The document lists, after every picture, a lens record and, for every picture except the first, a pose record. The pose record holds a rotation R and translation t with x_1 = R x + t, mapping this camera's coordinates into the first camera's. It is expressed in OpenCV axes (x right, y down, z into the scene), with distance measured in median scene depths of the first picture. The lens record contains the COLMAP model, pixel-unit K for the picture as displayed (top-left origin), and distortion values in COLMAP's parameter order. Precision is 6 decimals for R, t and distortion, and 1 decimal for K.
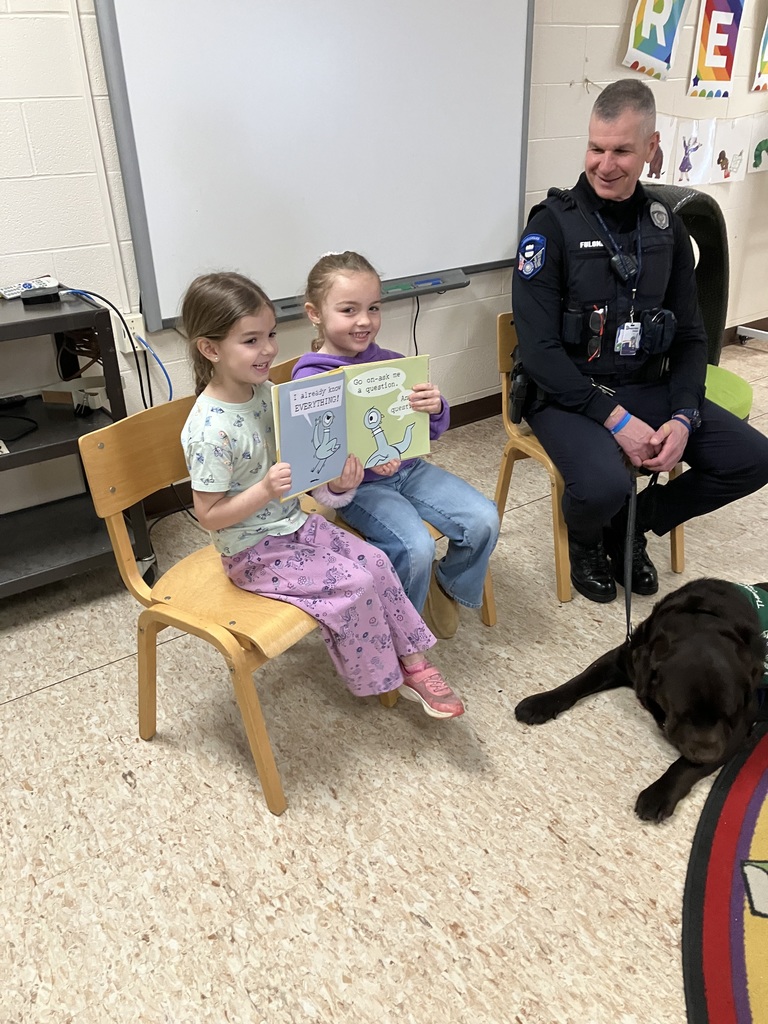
lens RADIAL K [[837.3, 0, 384.0], [0, 837.3, 512.0], [0, 0, 1]] dist [0.004586, 0.004574]
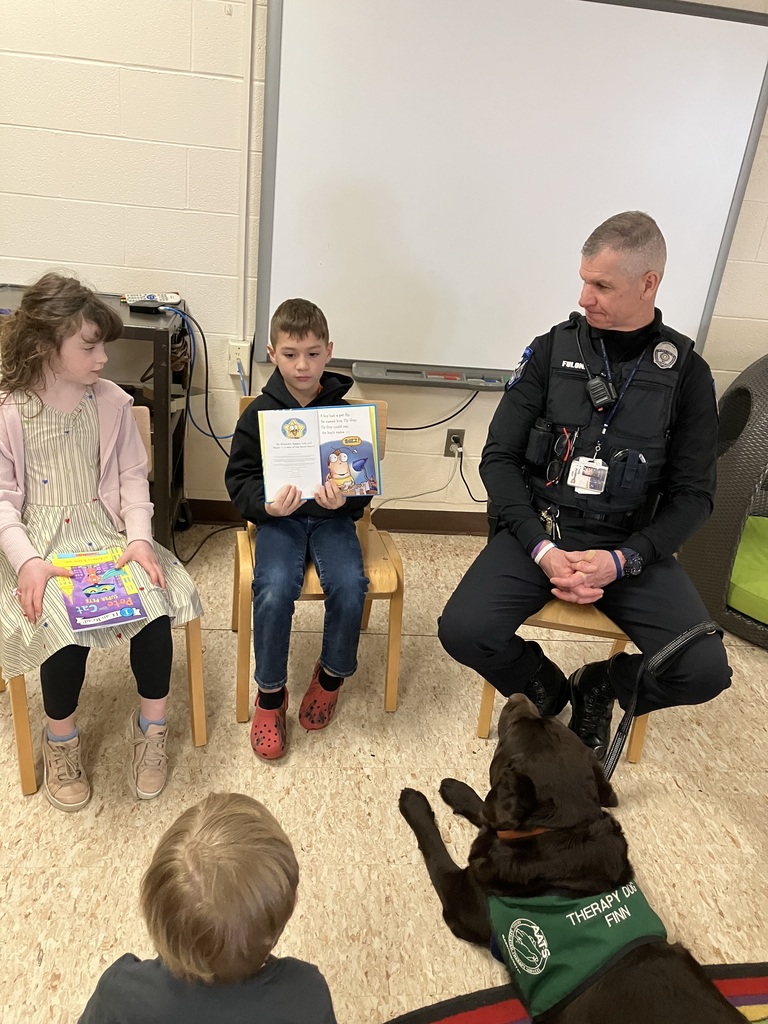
lens RADIAL K [[837.3, 0, 384.0], [0, 837.3, 512.0], [0, 0, 1]] dist [0.004586, 0.004574]
pose [[0.859882, 0.308648, -0.406620, 0.591670], [-0.333185, 0.942797, 0.011049, -0.155855], [0.386770, 0.125979, 0.913531, 0.144678]]
